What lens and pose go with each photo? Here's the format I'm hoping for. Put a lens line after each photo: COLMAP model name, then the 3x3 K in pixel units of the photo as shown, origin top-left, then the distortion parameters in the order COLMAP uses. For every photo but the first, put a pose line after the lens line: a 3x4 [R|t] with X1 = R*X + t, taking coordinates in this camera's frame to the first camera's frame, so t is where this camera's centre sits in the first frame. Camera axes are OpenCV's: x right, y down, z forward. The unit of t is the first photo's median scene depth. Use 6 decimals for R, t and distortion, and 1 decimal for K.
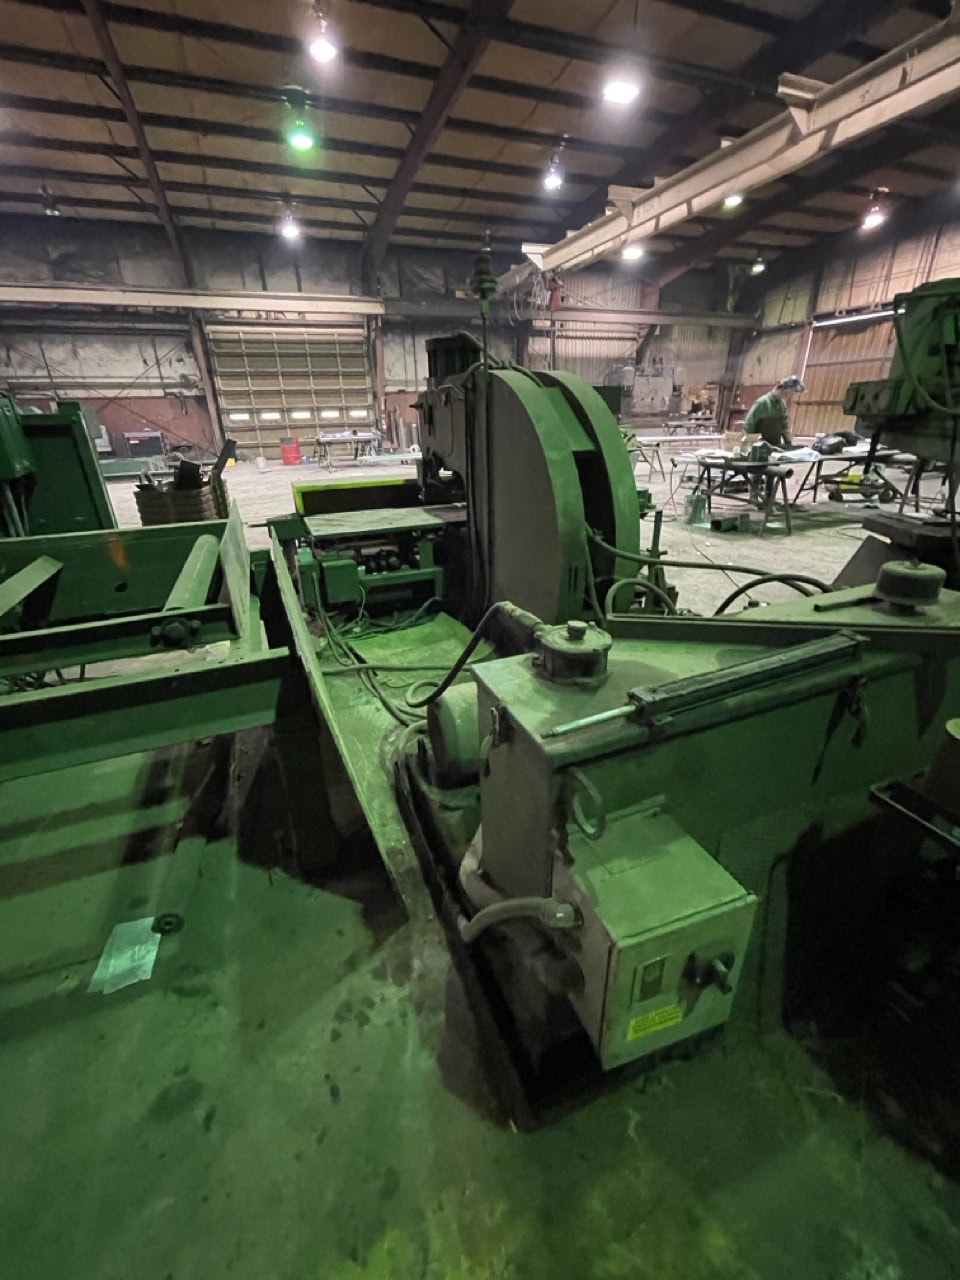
lens RADIAL K [[519.4, 0, 477.9], [0, 519.4, 636.1], [0, 0, 1]] dist [-0.003171, -0.000334]
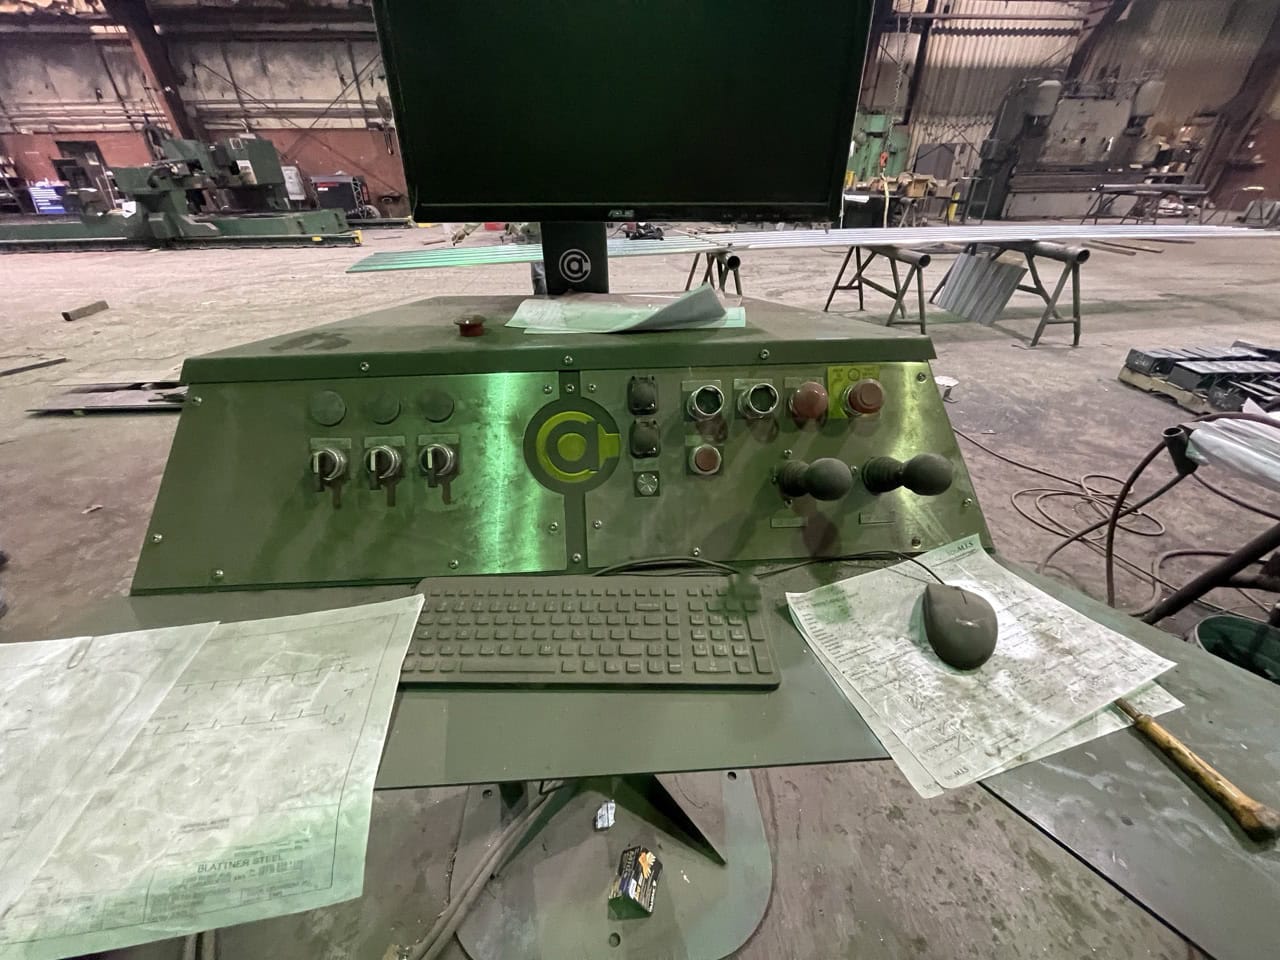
lens RADIAL K [[519.4, 0, 638.7], [0, 519.4, 484.2], [0, 0, 1]] dist [-0.003171, -0.000334]
pose [[0.950021, 0.180280, -0.254873, 0.076726], [-0.138271, 0.974950, 0.174221, -0.108454], [0.279897, -0.130272, 0.951150, 0.248741]]
